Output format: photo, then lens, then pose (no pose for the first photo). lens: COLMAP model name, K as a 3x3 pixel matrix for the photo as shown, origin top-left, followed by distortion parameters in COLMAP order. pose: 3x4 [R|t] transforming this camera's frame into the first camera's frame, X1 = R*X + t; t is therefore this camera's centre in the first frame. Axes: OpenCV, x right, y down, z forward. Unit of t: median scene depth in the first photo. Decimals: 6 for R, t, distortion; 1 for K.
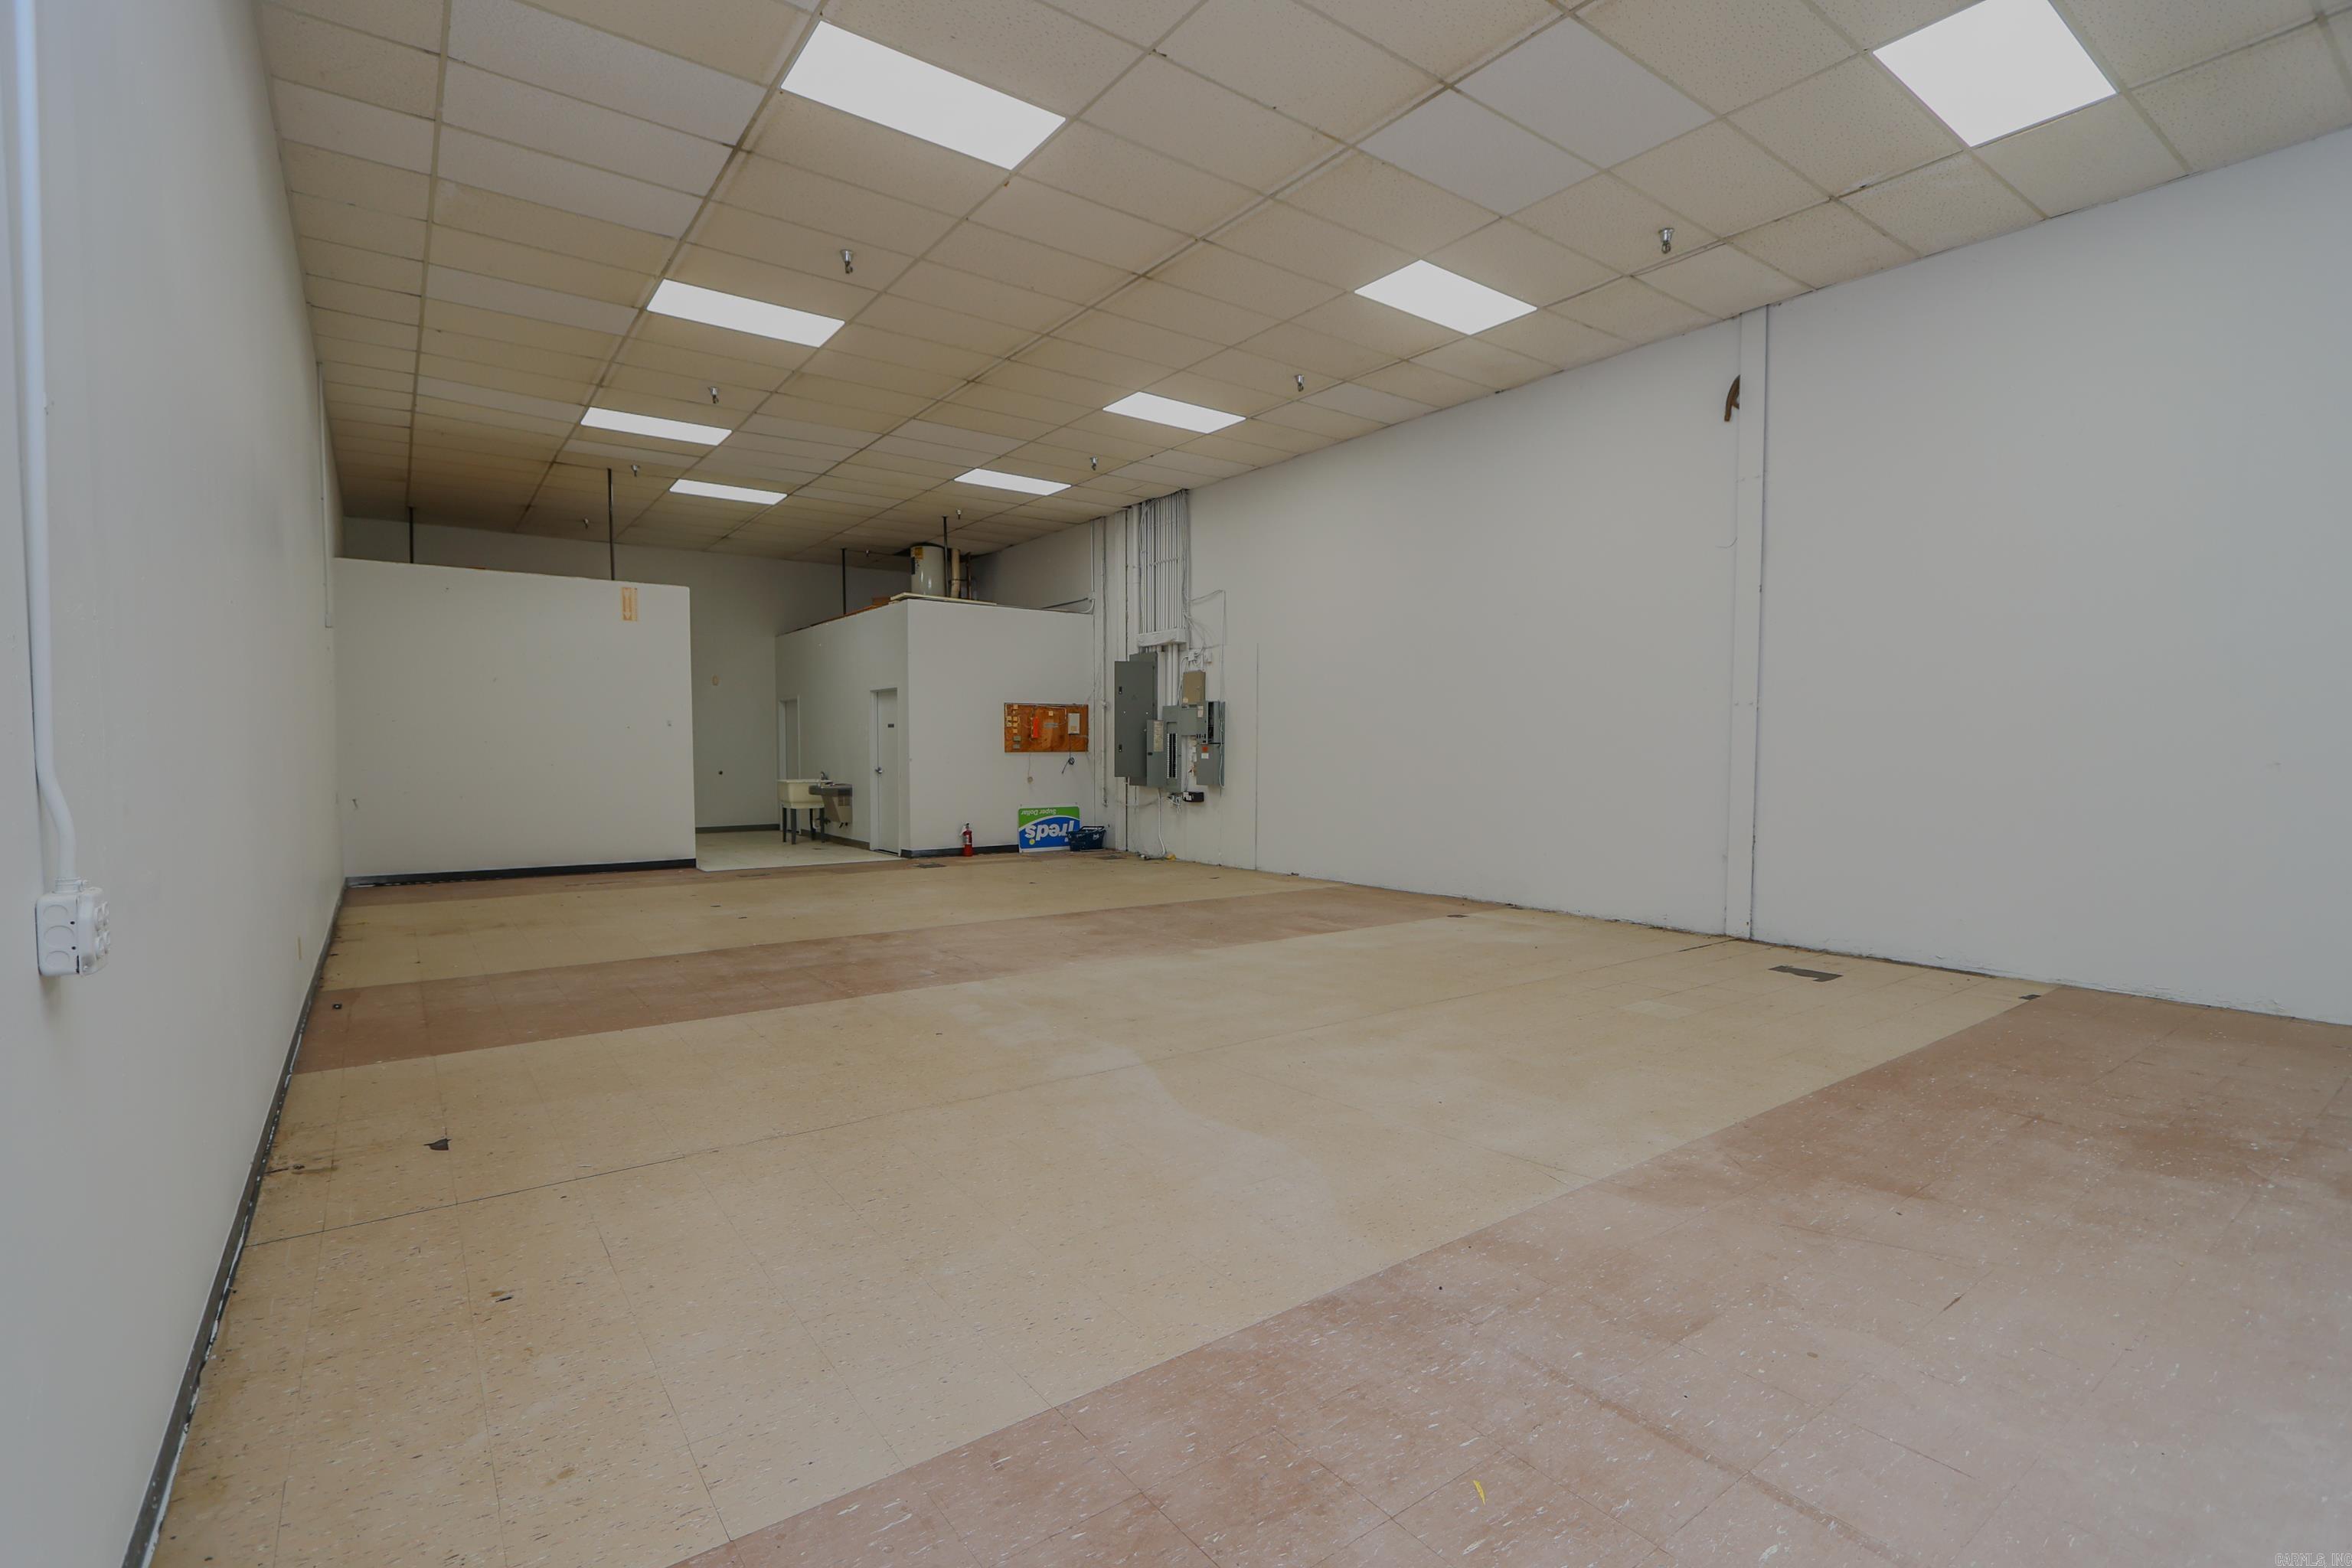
lens RADIAL K [[1098.5, 0, 1184.2], [0, 1098.5, 793.3], [0, 0, 1]] dist [-0.002246, 0.000325]
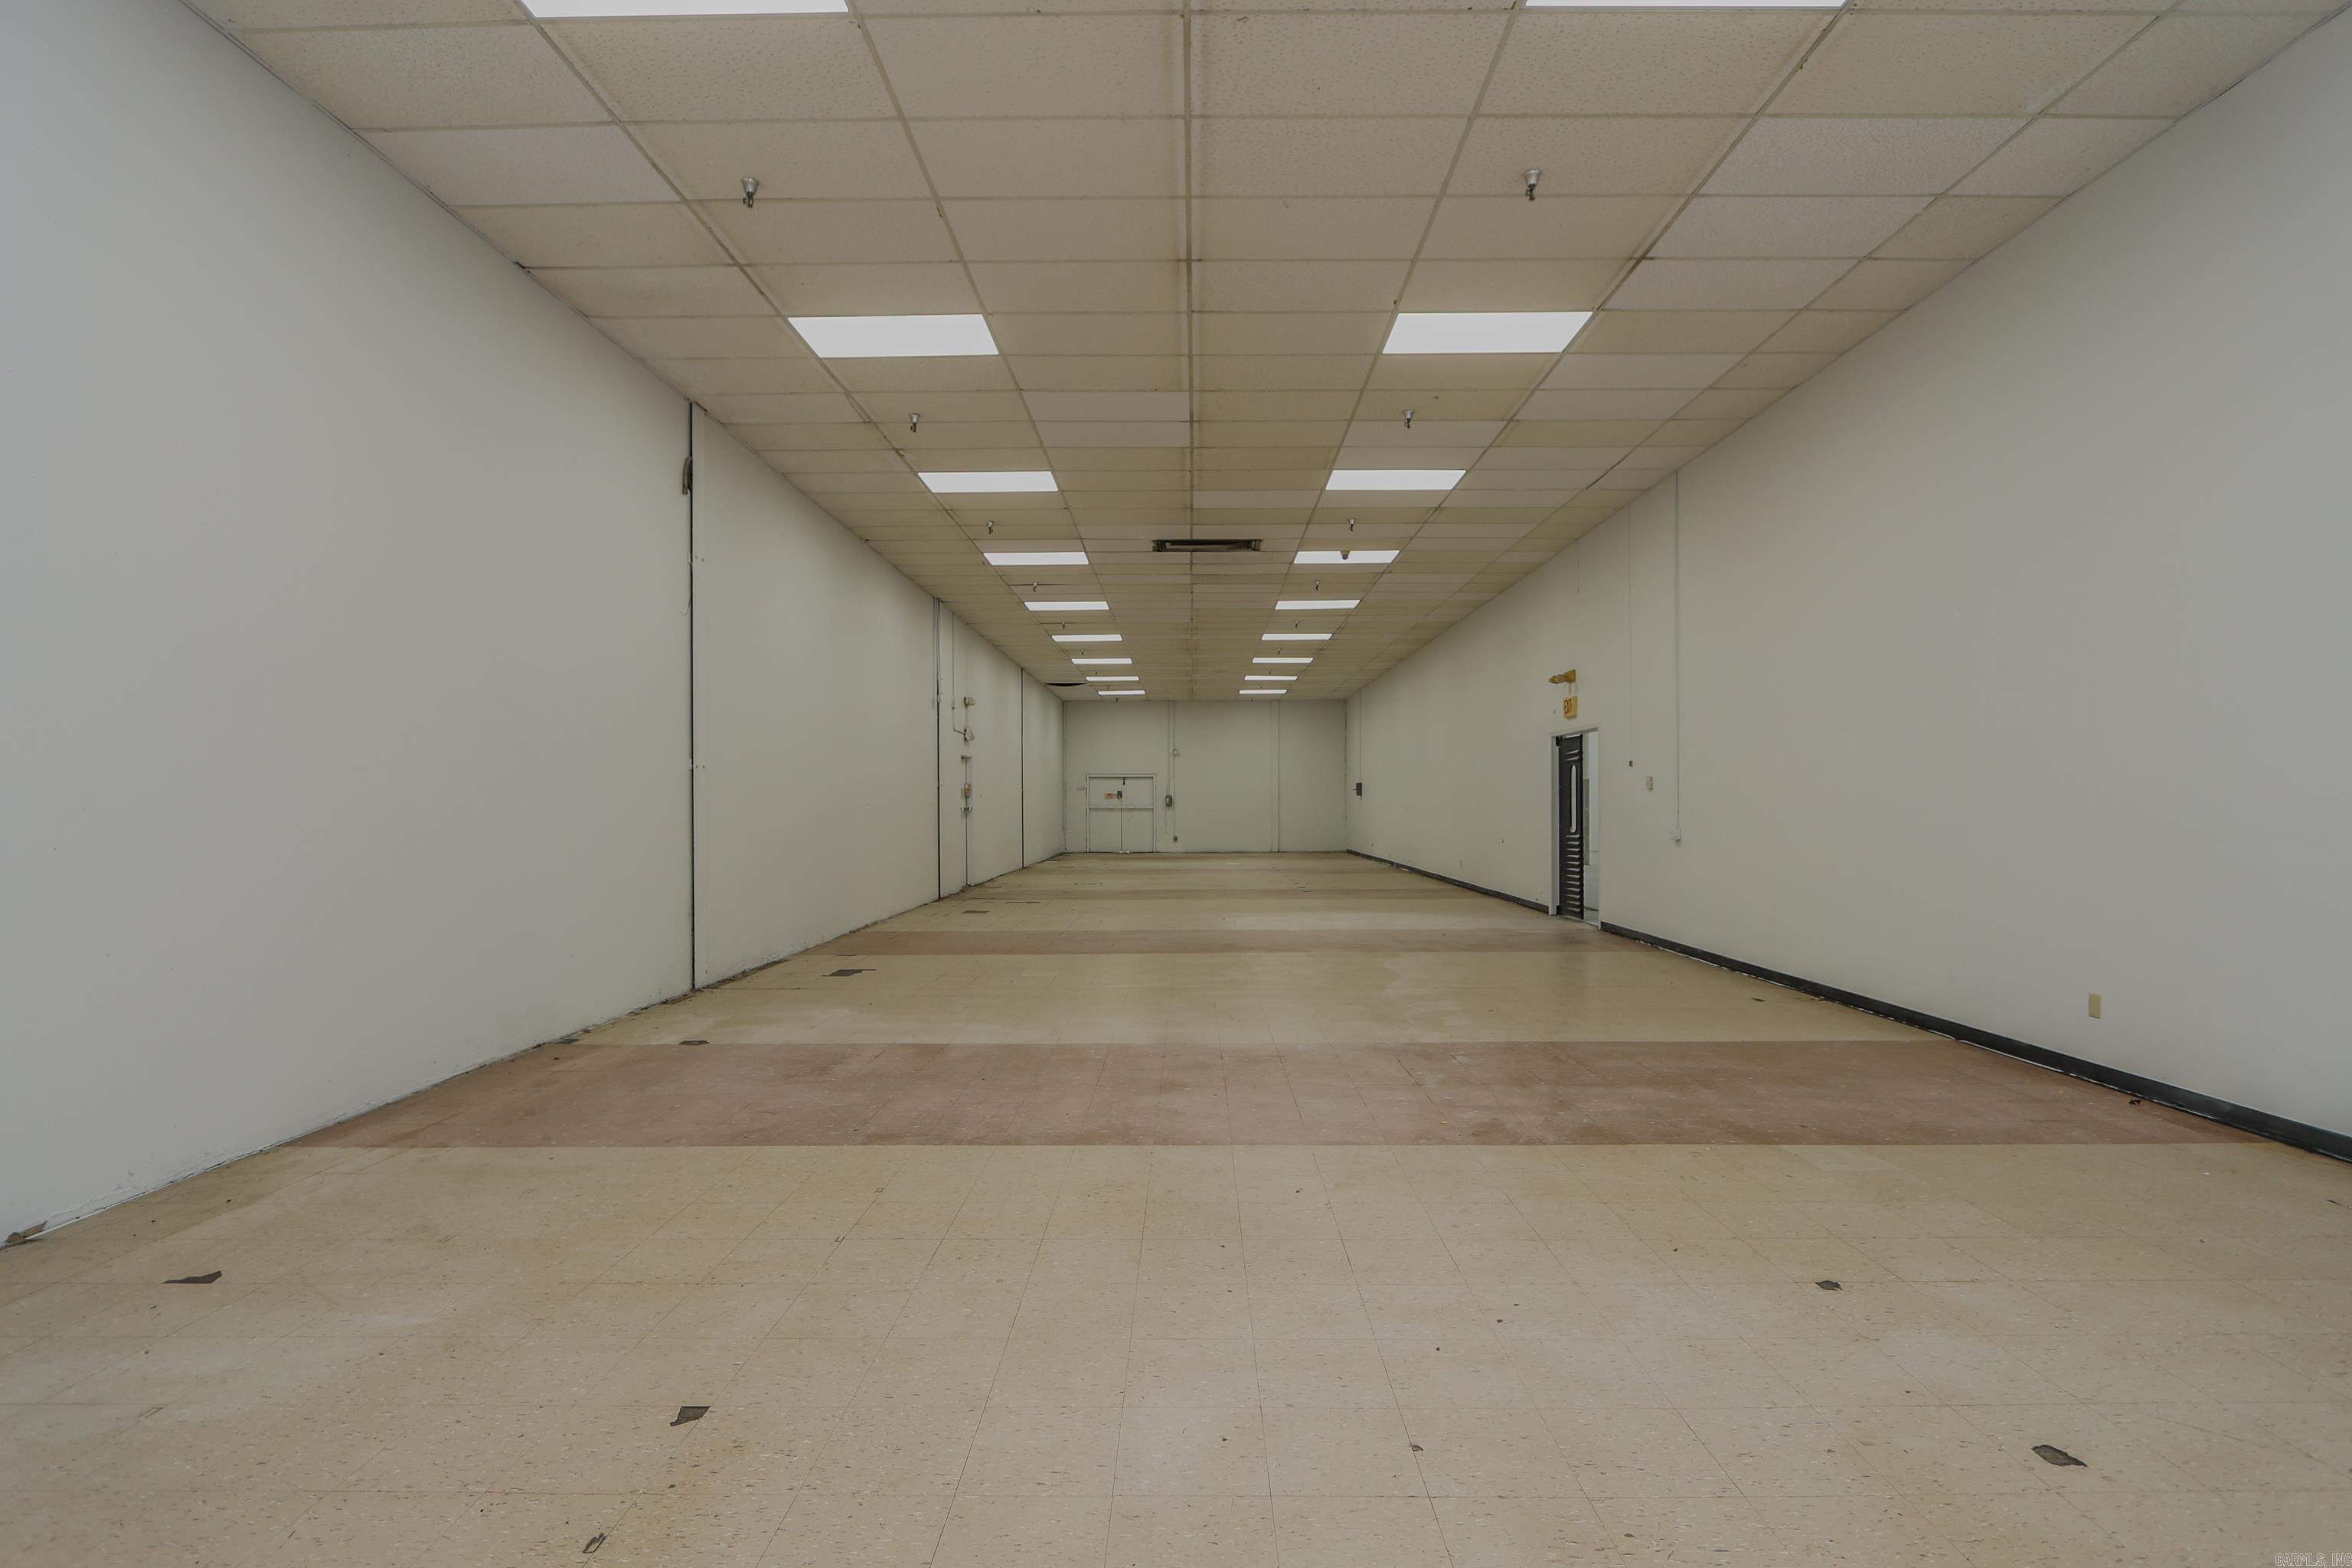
lens RADIAL K [[1098.5, 0, 1178.1], [0, 1098.5, 785.9], [0, 0, 1]] dist [-0.002246, 0.000325]
pose [[-0.798675, 0.011436, 0.601654, -0.586083], [0.029020, 0.999388, 0.019527, -0.082526], [-0.601062, 0.033056, -0.798518, 1.834068]]
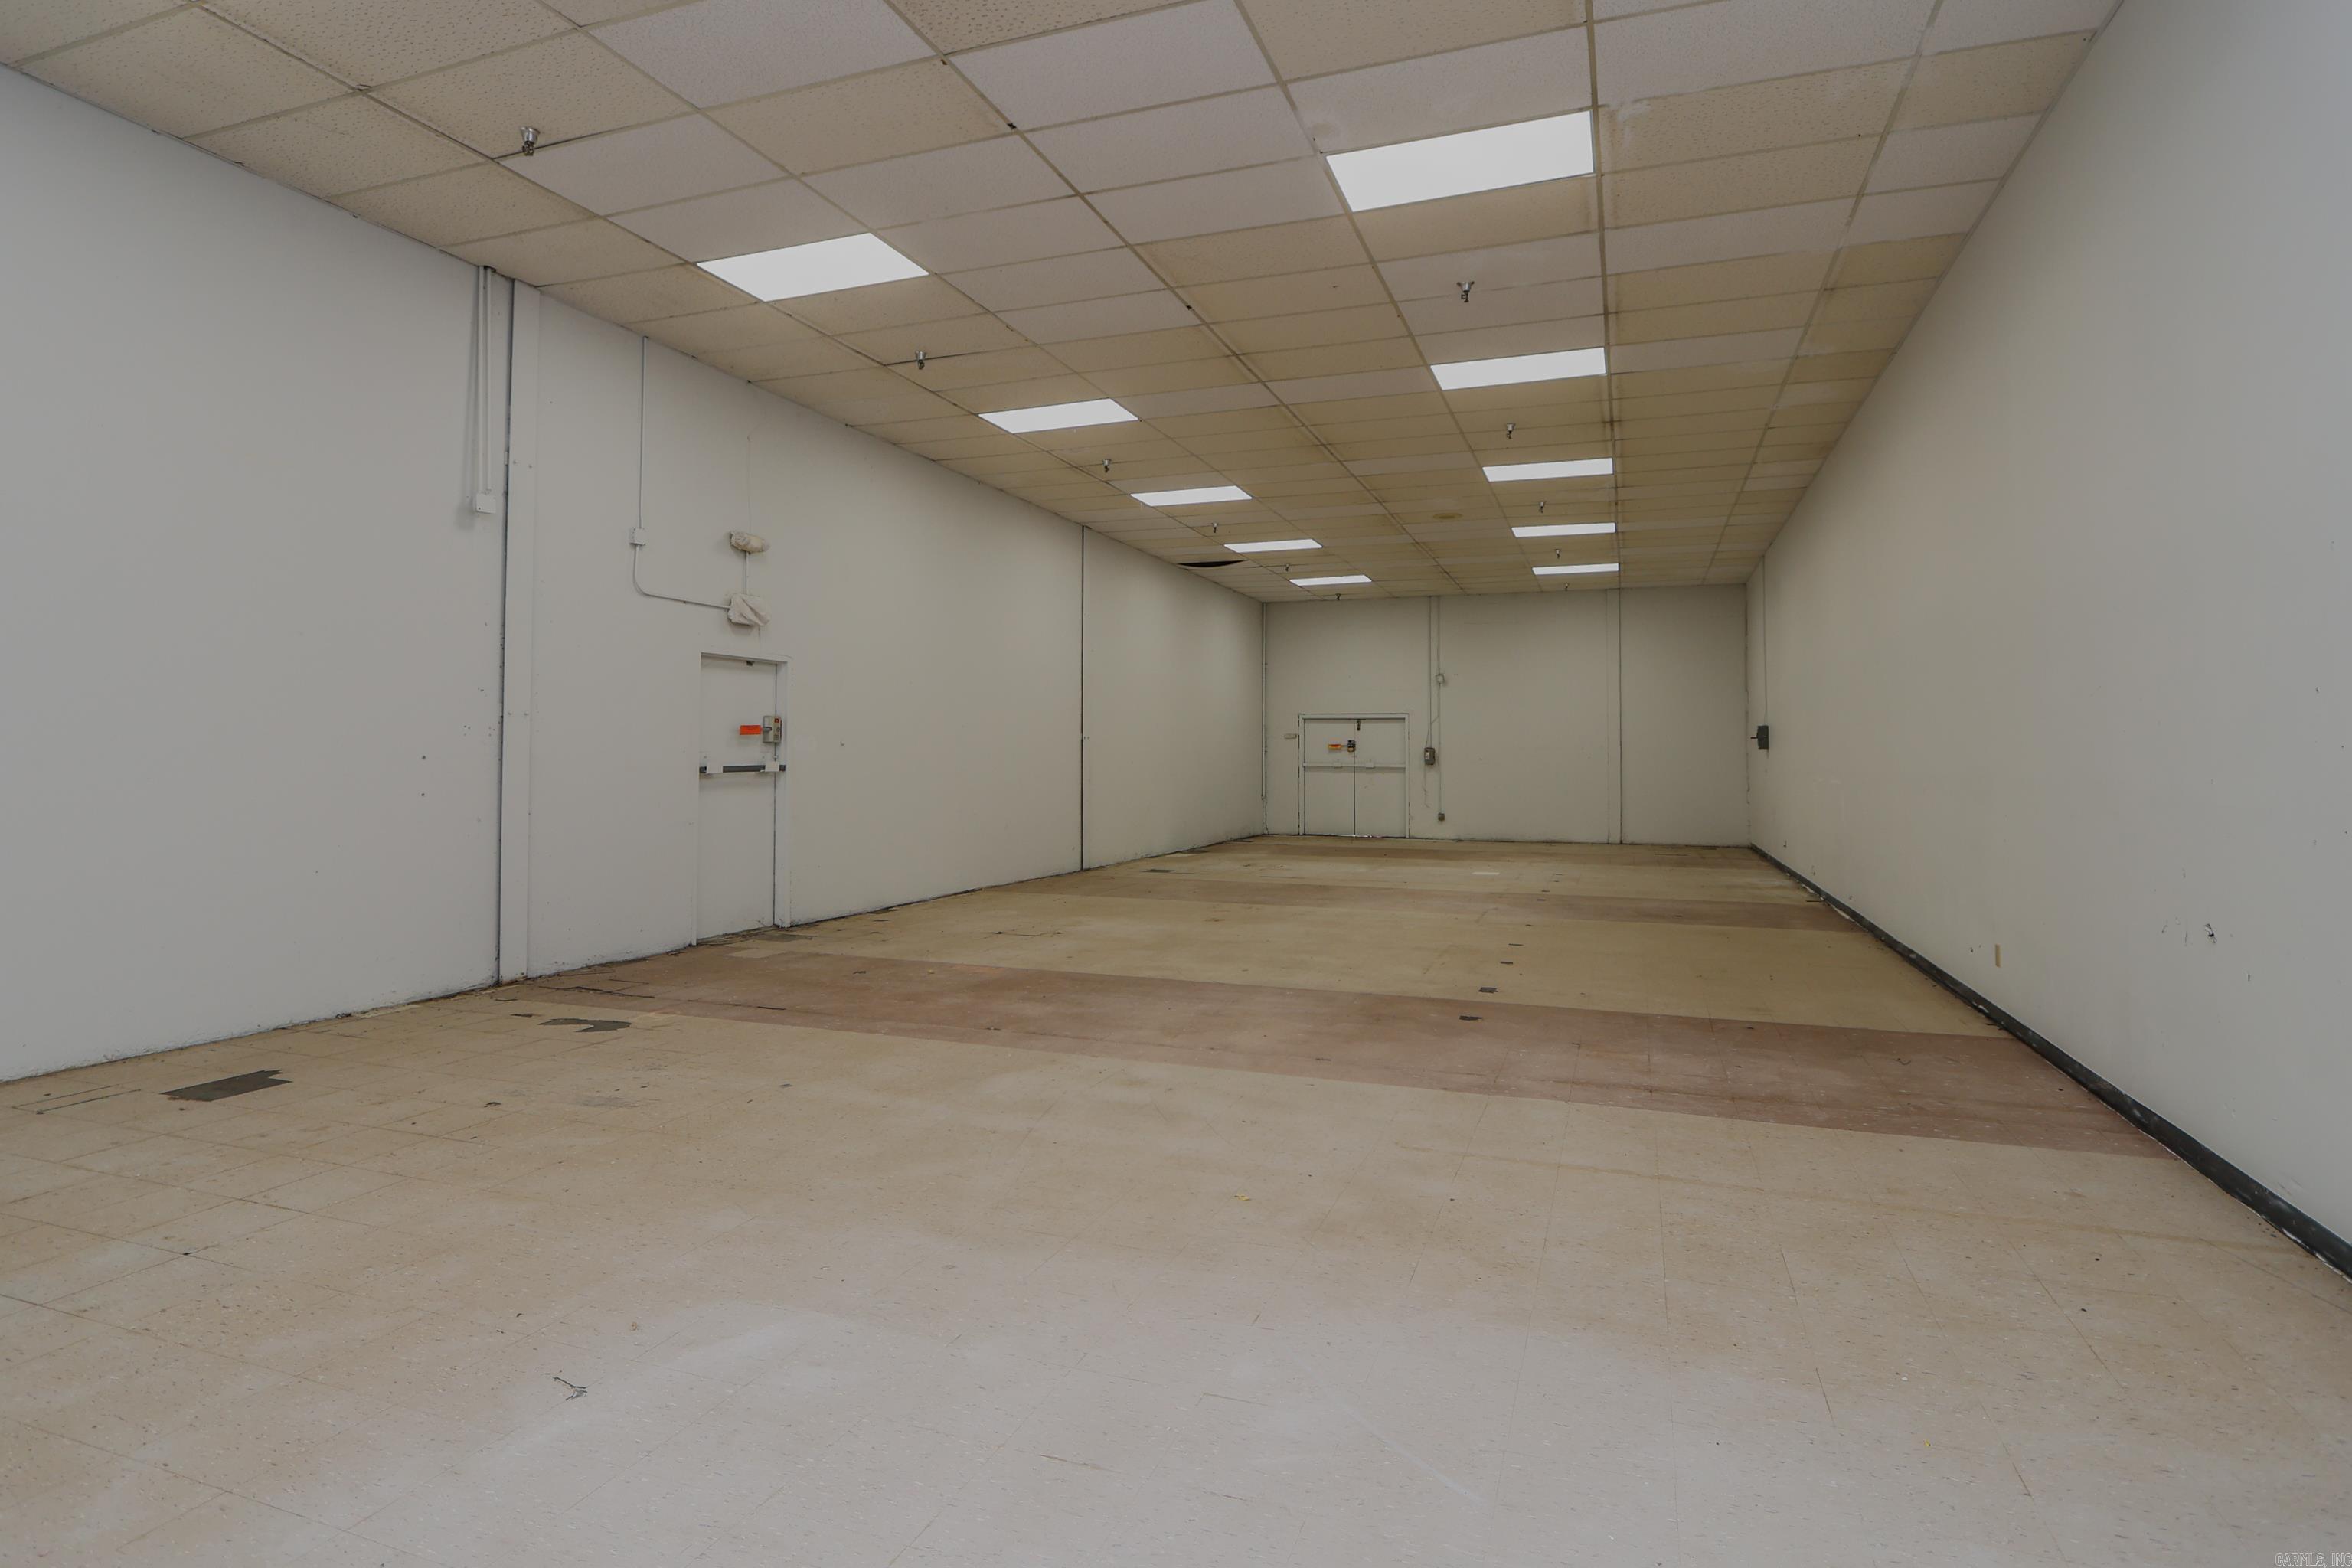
lens RADIAL K [[1098.5, 0, 1181.2], [0, 1098.5, 707.1], [0, 0, 1]] dist [-0.002246, 0.000325]
pose [[-0.517679, 0.032705, 0.854950, -0.448825], [0.031908, 0.999312, -0.018907, -0.070999], [-0.854980, 0.017493, -0.518366, 1.506533]]
